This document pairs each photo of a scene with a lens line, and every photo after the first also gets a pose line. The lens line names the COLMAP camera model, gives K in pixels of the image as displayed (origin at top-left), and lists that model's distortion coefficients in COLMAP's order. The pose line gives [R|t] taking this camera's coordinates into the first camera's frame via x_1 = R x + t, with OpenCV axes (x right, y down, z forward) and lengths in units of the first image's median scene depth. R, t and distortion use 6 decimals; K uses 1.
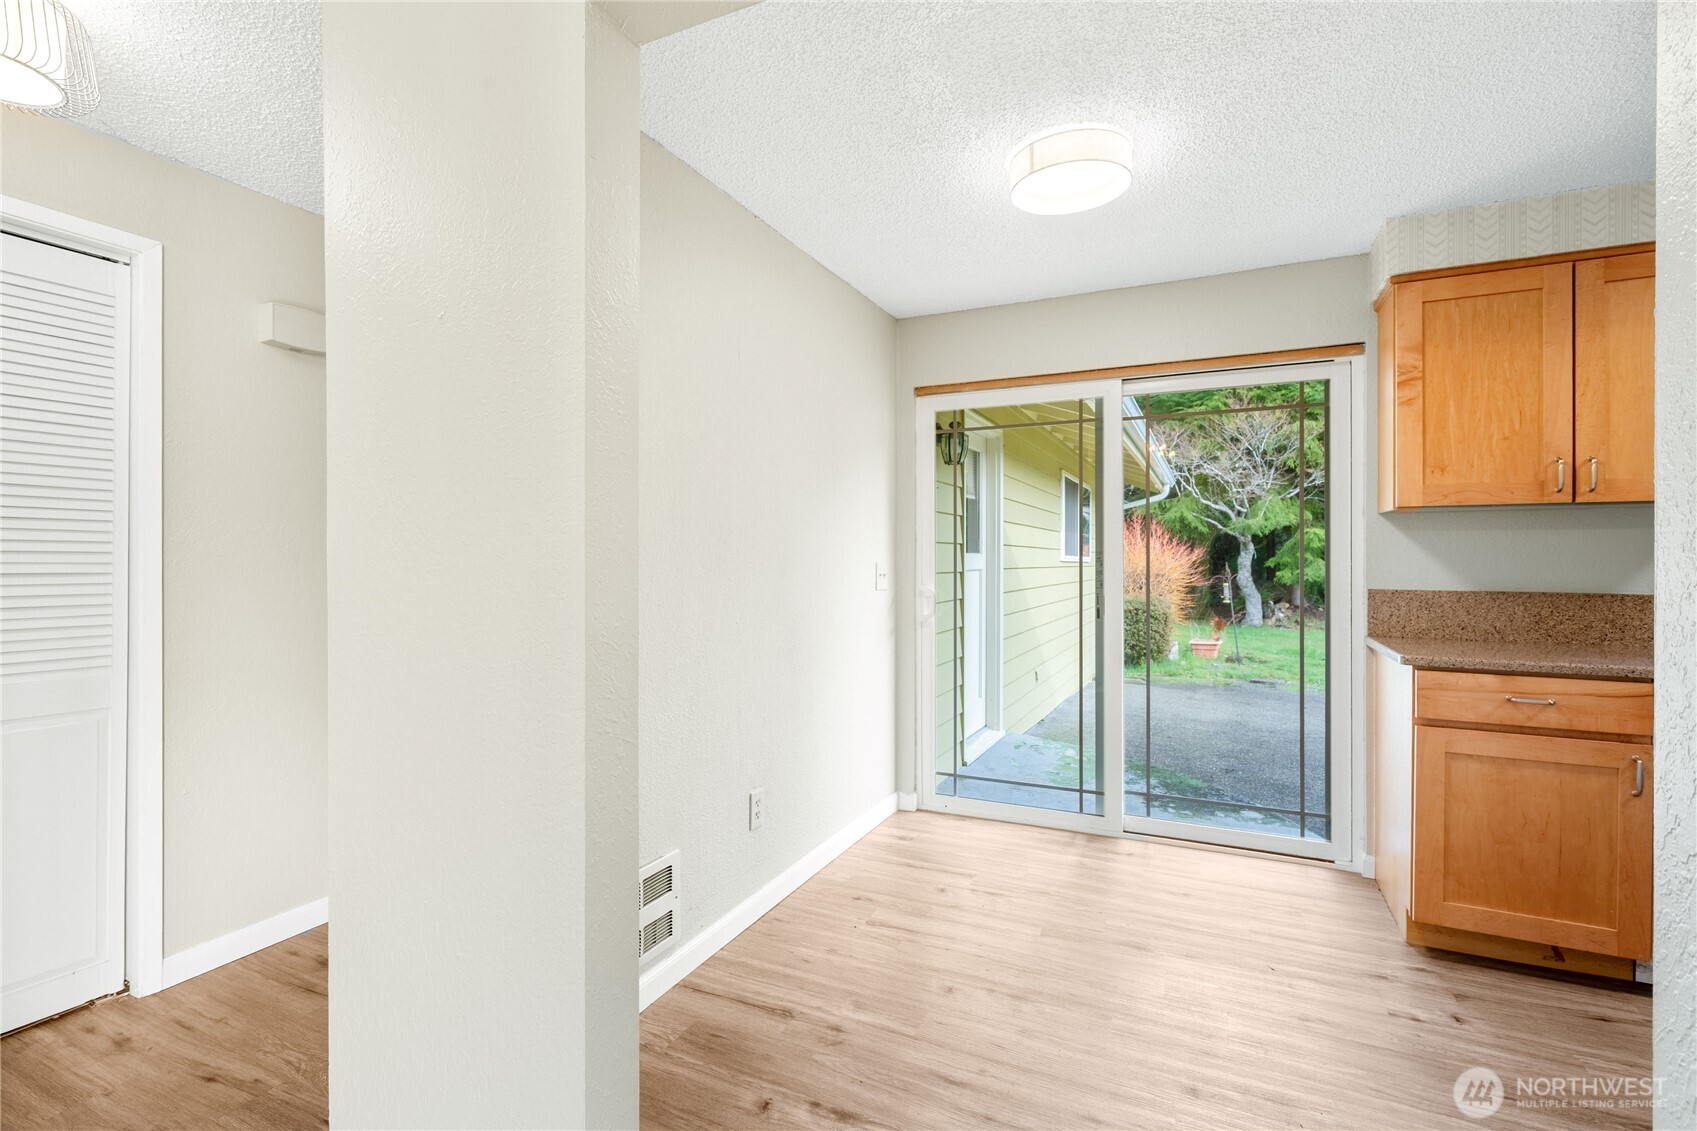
lens RADIAL K [[774.2, 0, 844.9], [0, 774.2, 554.6], [0, 0, 1]] dist [-0.001237, -0.000476]
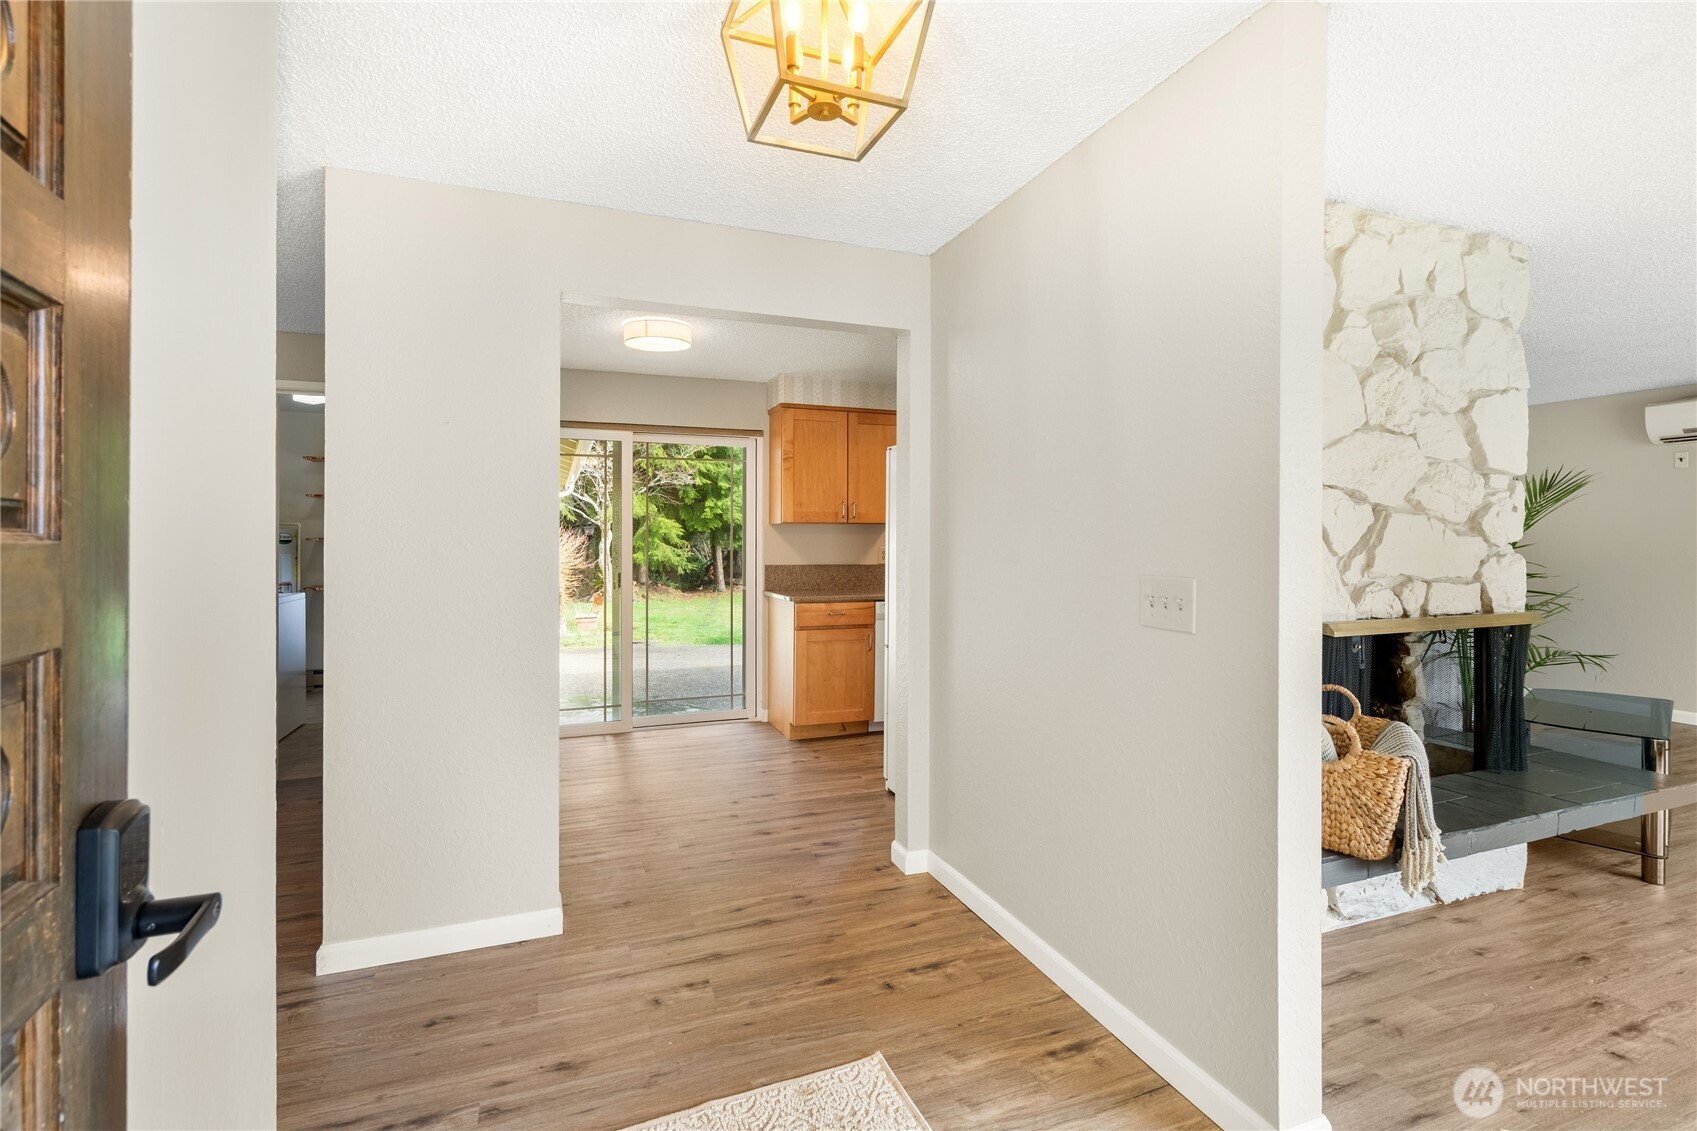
lens RADIAL K [[780.2, 0, 849.5], [0, 780.2, 546.8], [0, 0, 1]] dist [0.000814, -0.000068]
pose [[0.683479, -0.005750, 0.729947, -0.563830], [-0.002271, 0.999947, 0.010003, -0.018602], [-0.729967, -0.008495, 0.683430, -0.433338]]
